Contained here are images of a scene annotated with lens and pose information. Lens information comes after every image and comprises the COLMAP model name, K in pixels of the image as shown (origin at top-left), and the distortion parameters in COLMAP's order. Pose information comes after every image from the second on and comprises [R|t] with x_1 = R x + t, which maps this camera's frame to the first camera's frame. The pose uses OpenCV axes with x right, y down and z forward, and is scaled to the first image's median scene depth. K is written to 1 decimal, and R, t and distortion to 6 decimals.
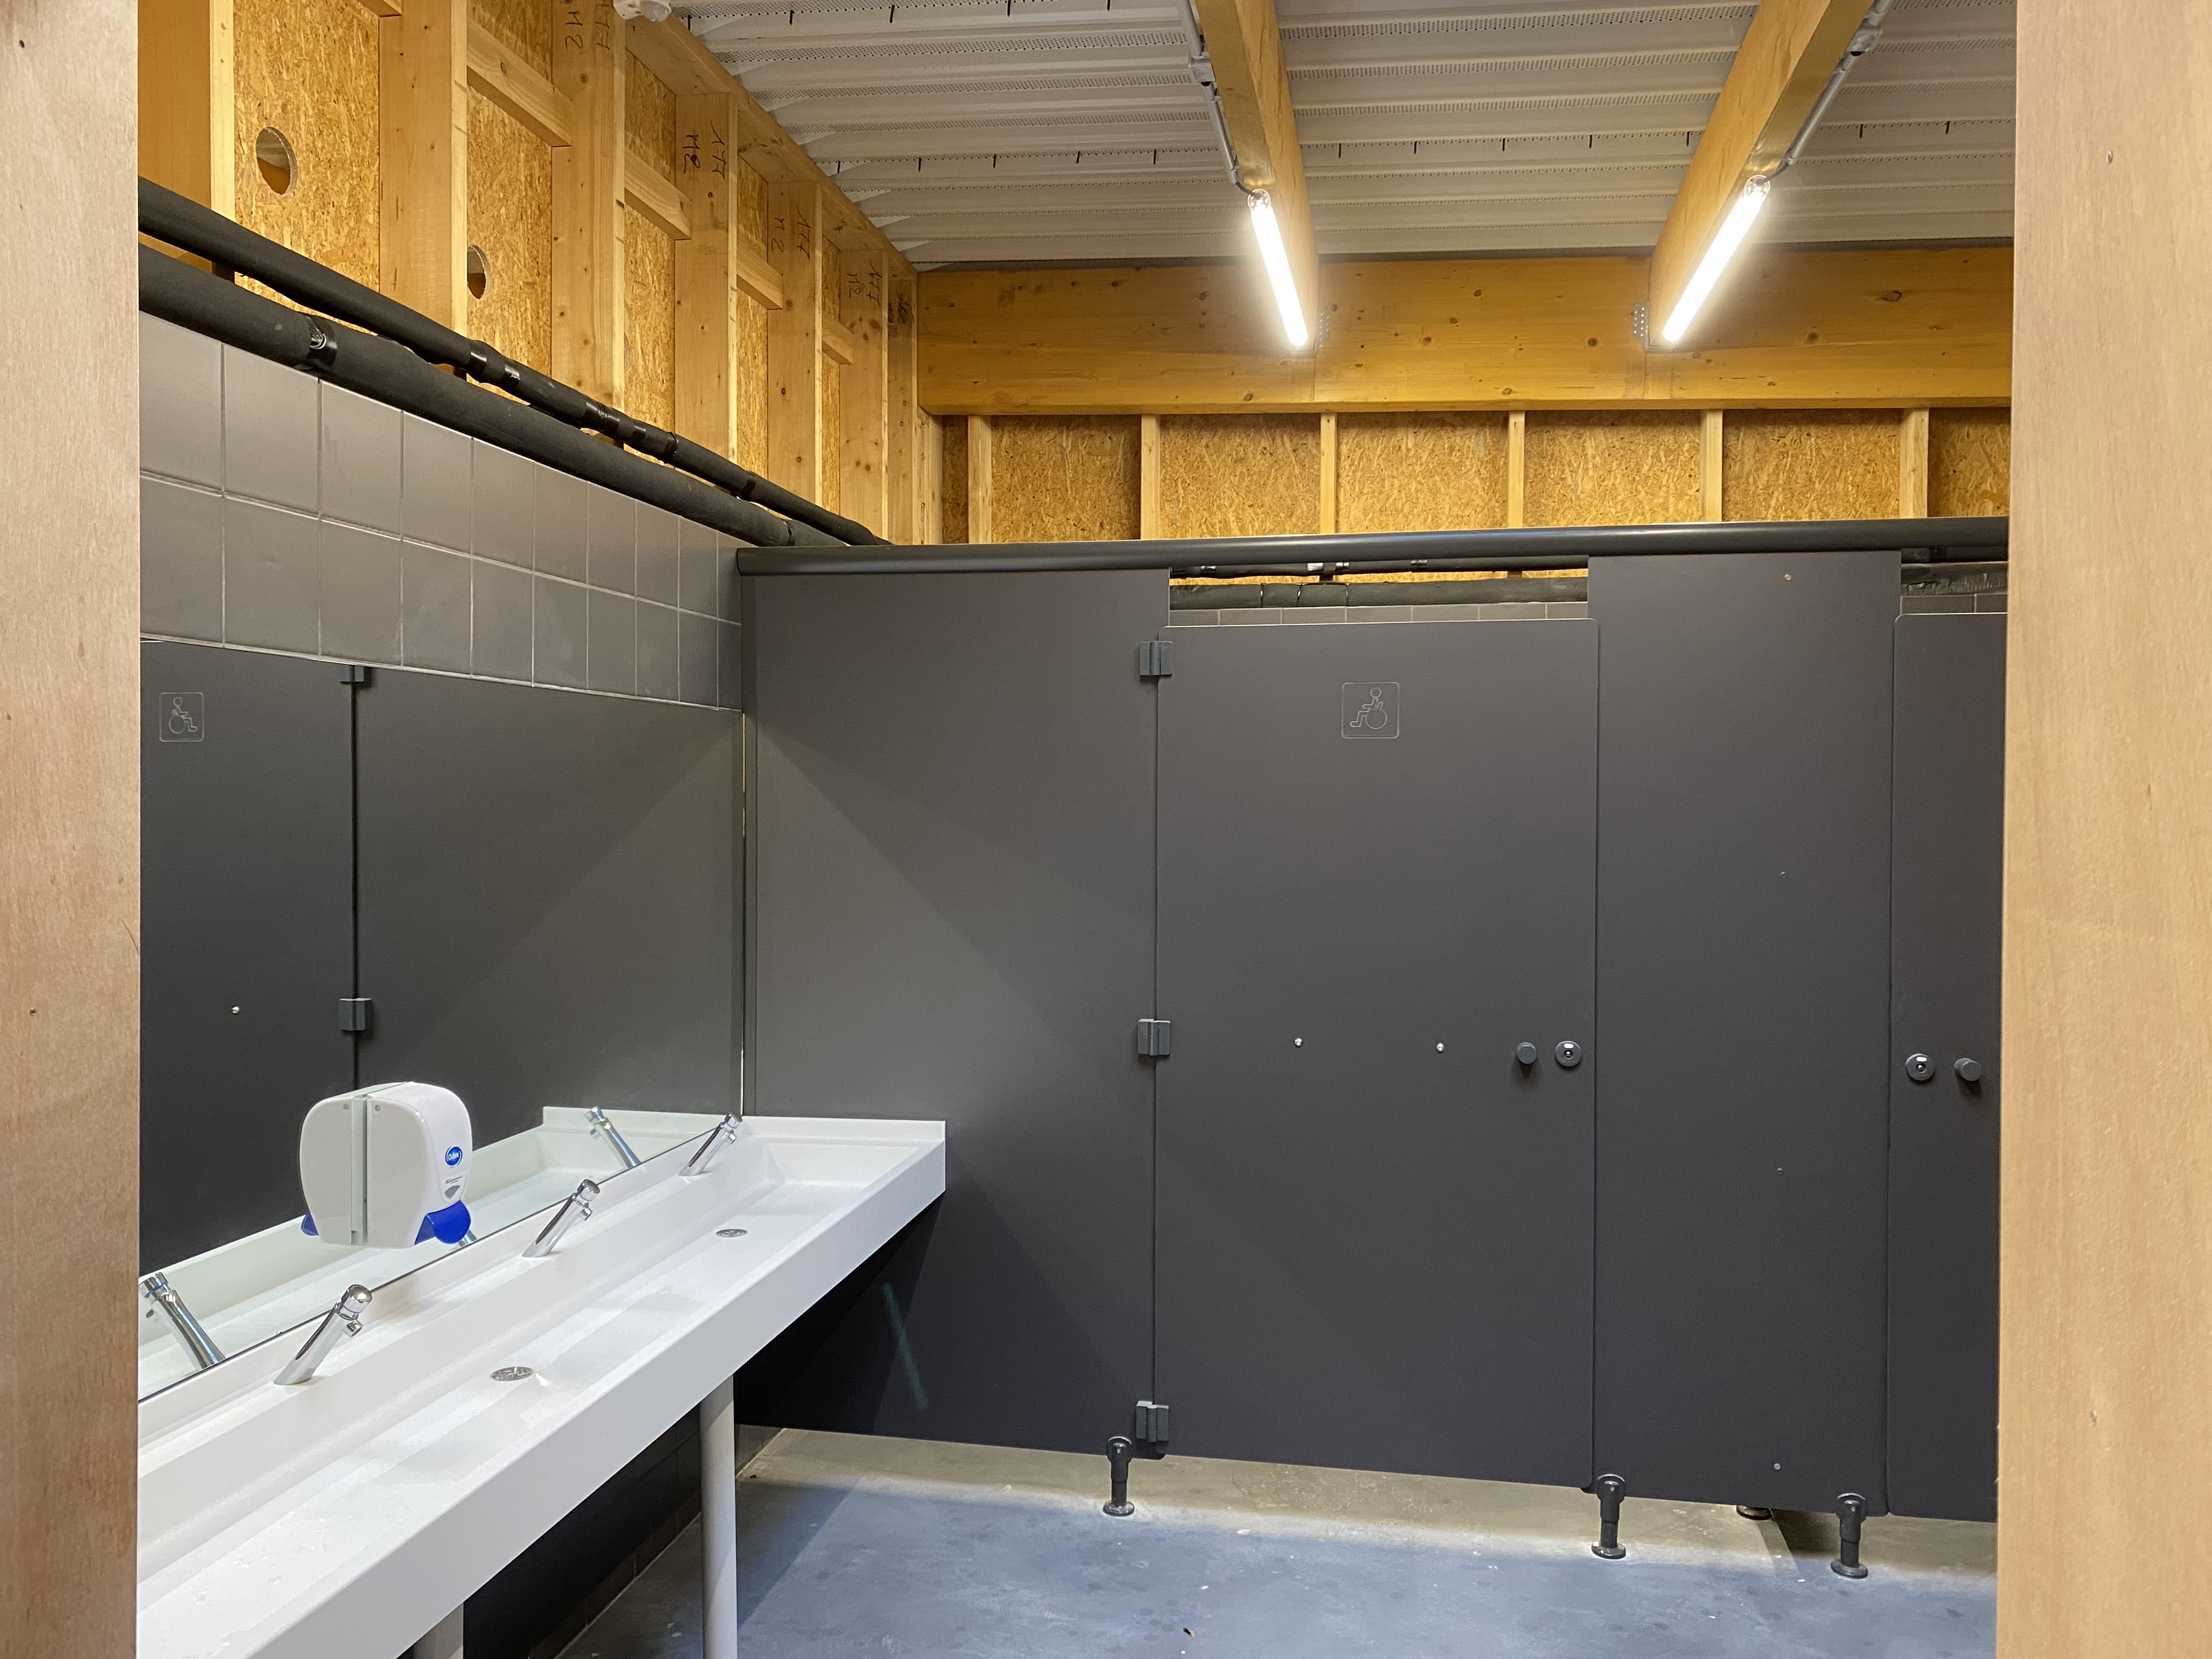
lens RADIAL K [[1696.2, 0, 1086.3], [0, 1696.2, 816.8], [0, 0, 1]] dist [0.017621, -0.009829]
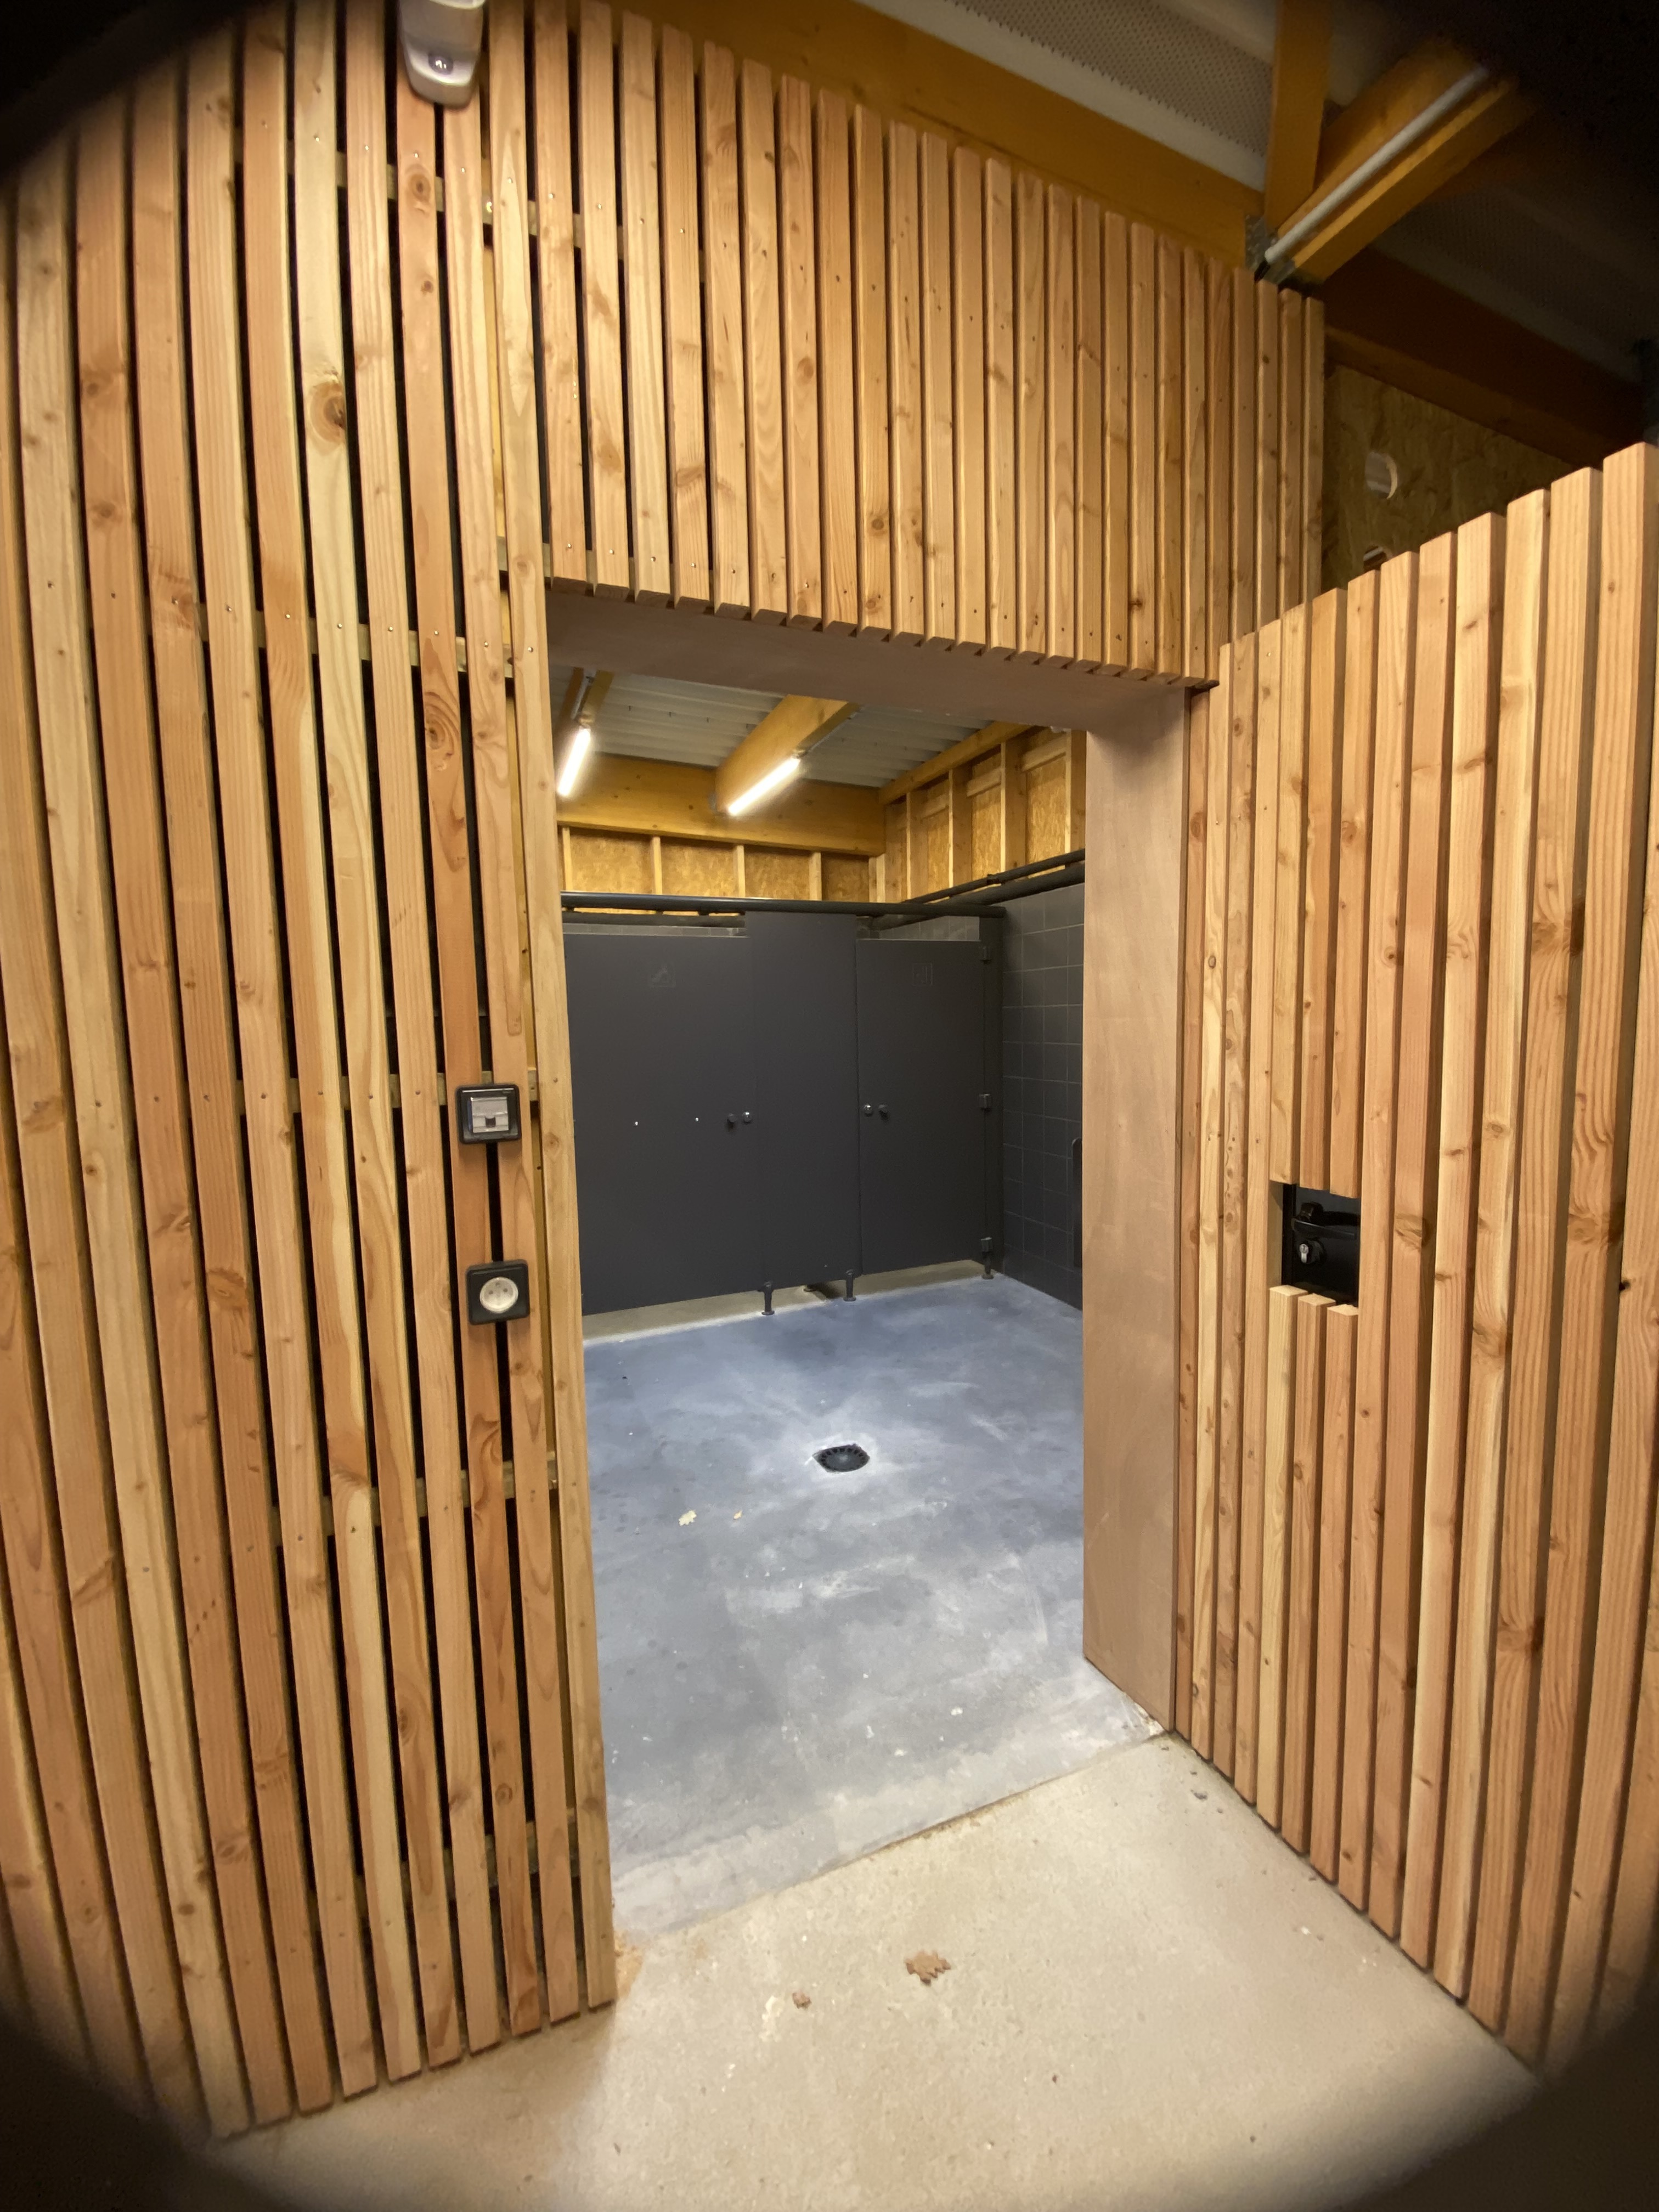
lens RADIAL K [[892.4, 0, 840.6], [0, 892.4, 1113.0], [0, 0, 1]] dist [0.003986, -0.009769]
pose [[0.831226, -0.078755, 0.550328, -0.288699], [0.032721, 0.995130, 0.092985, 0.018345], [-0.554970, -0.059284, 0.829755, -0.124722]]
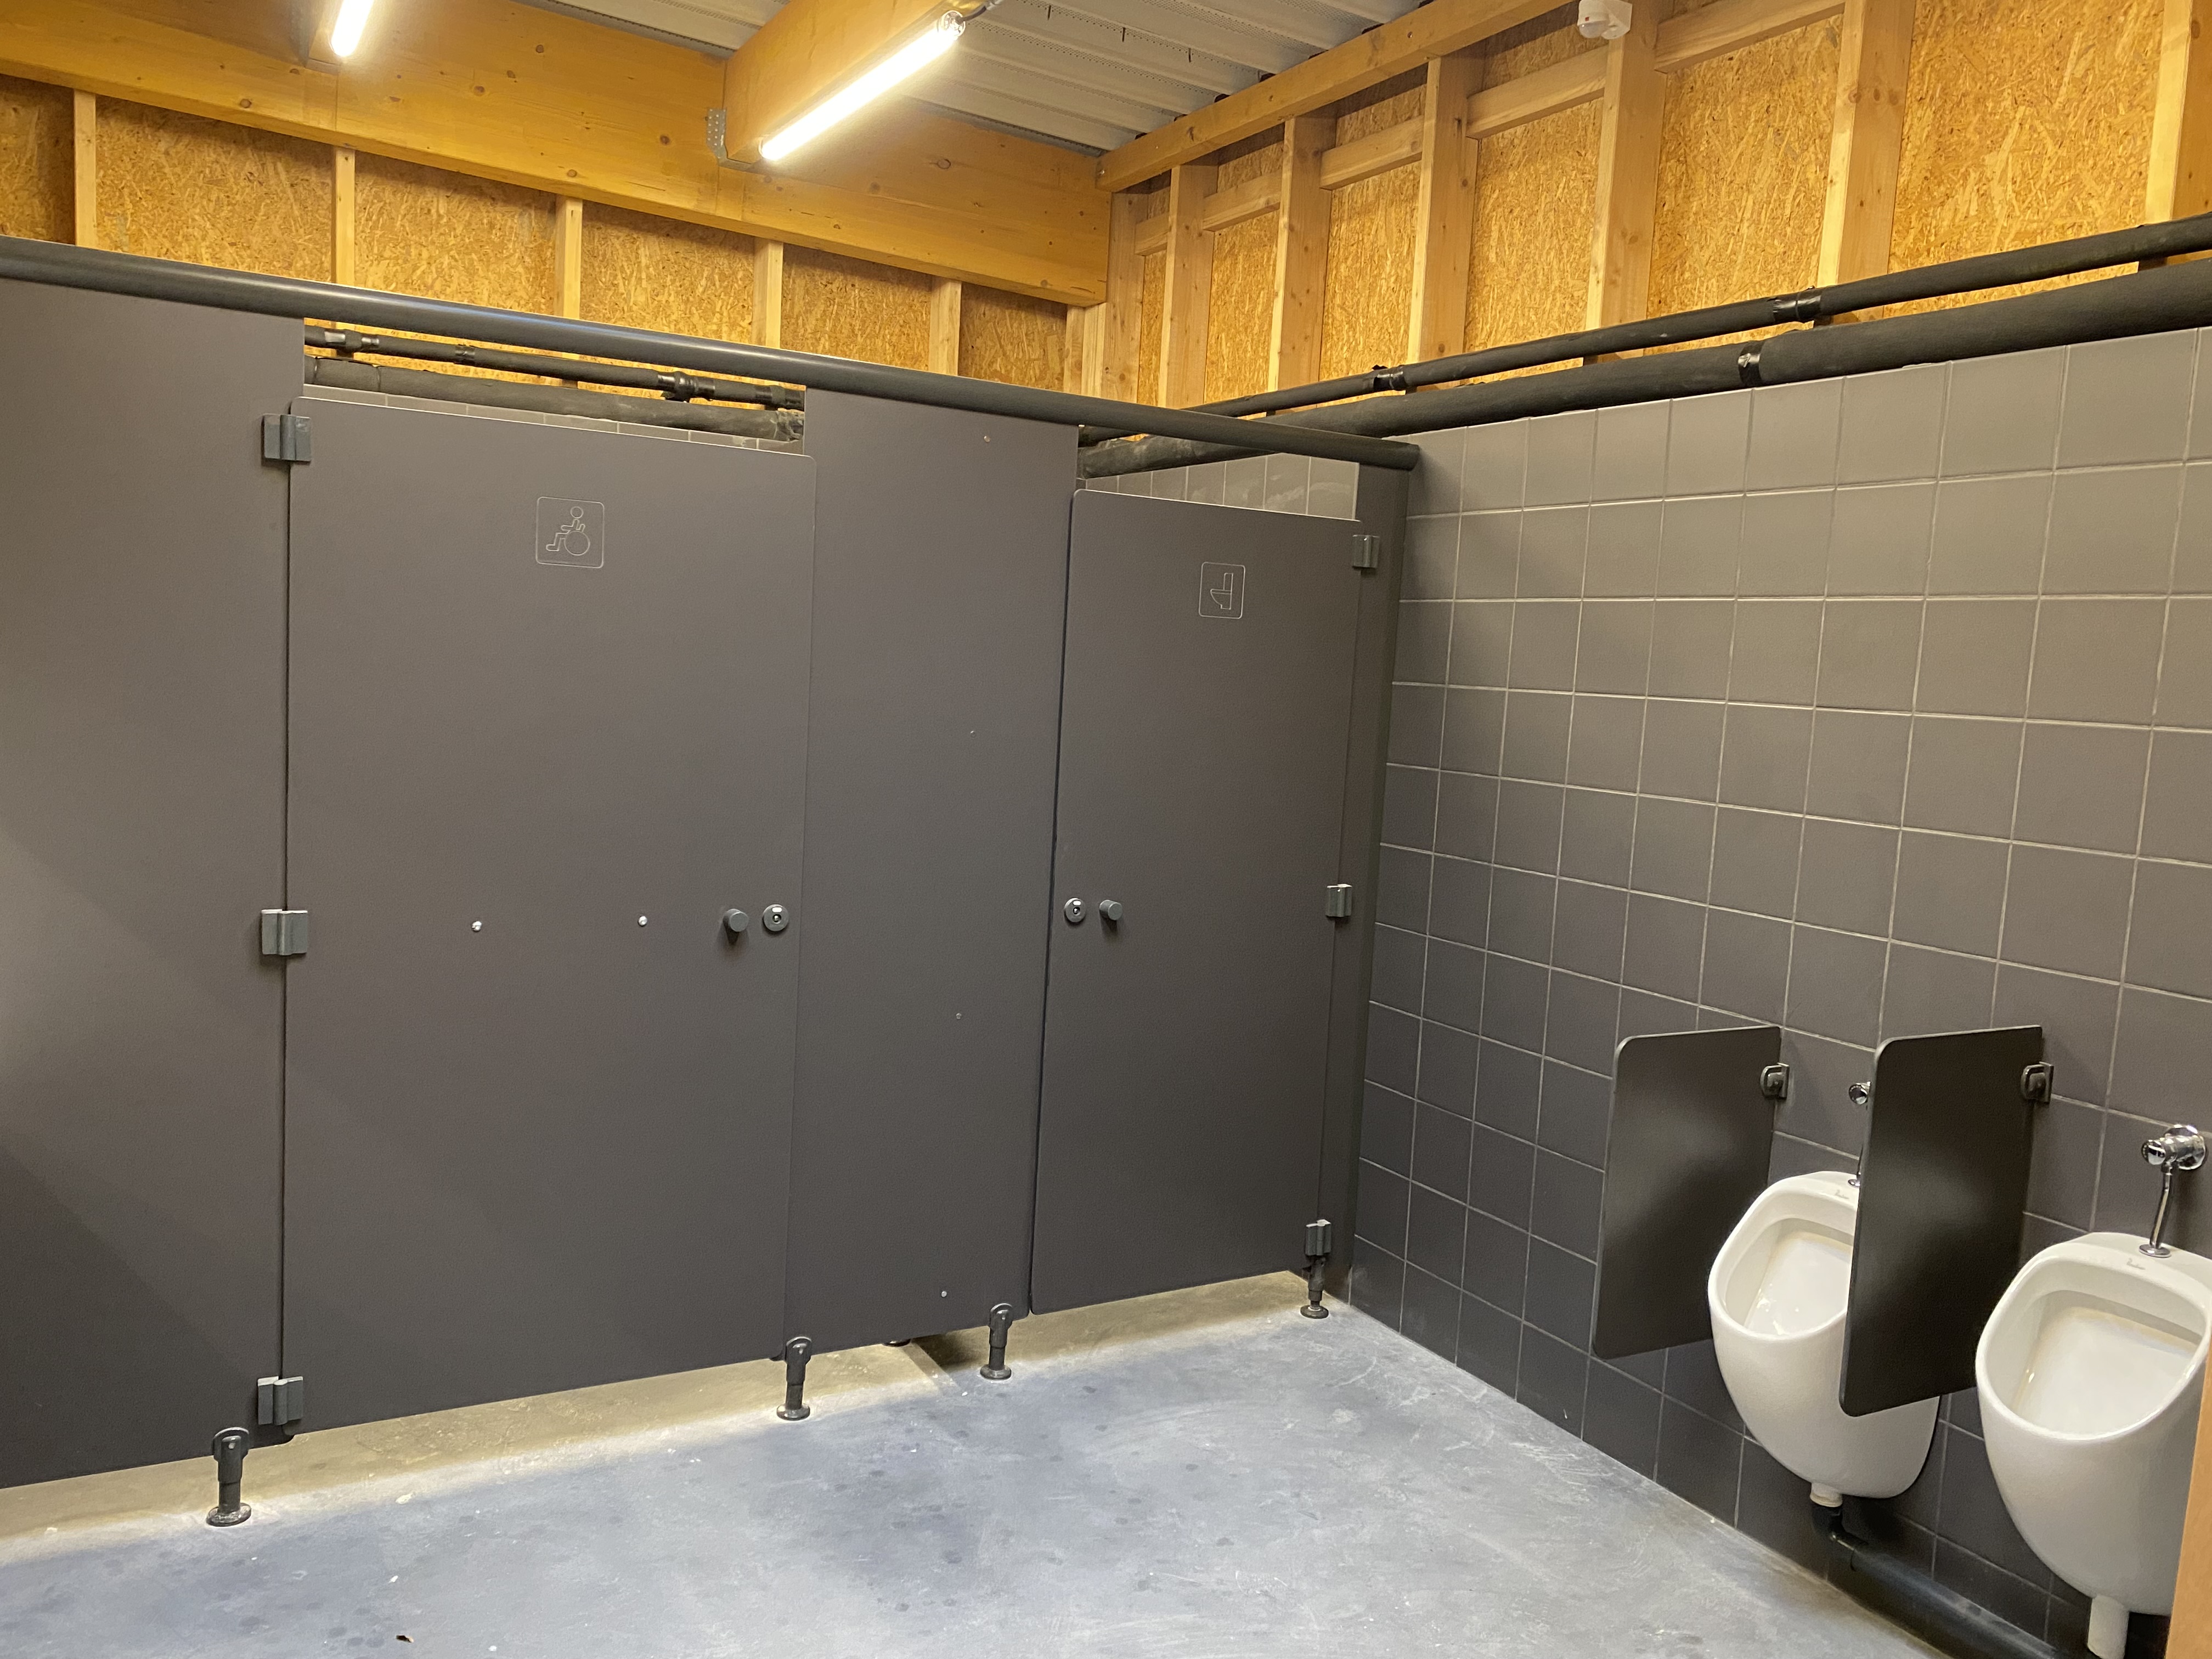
lens RADIAL K [[1696.2, 0, 1099.9], [0, 1696.2, 826.8], [0, 0, 1]] dist [0.017621, -0.009829]
pose [[0.756605, -0.025112, 0.653389, -0.186293], [-0.045427, 0.994829, 0.090839, -0.005172], [-0.652292, -0.098411, 0.751552, 0.165319]]
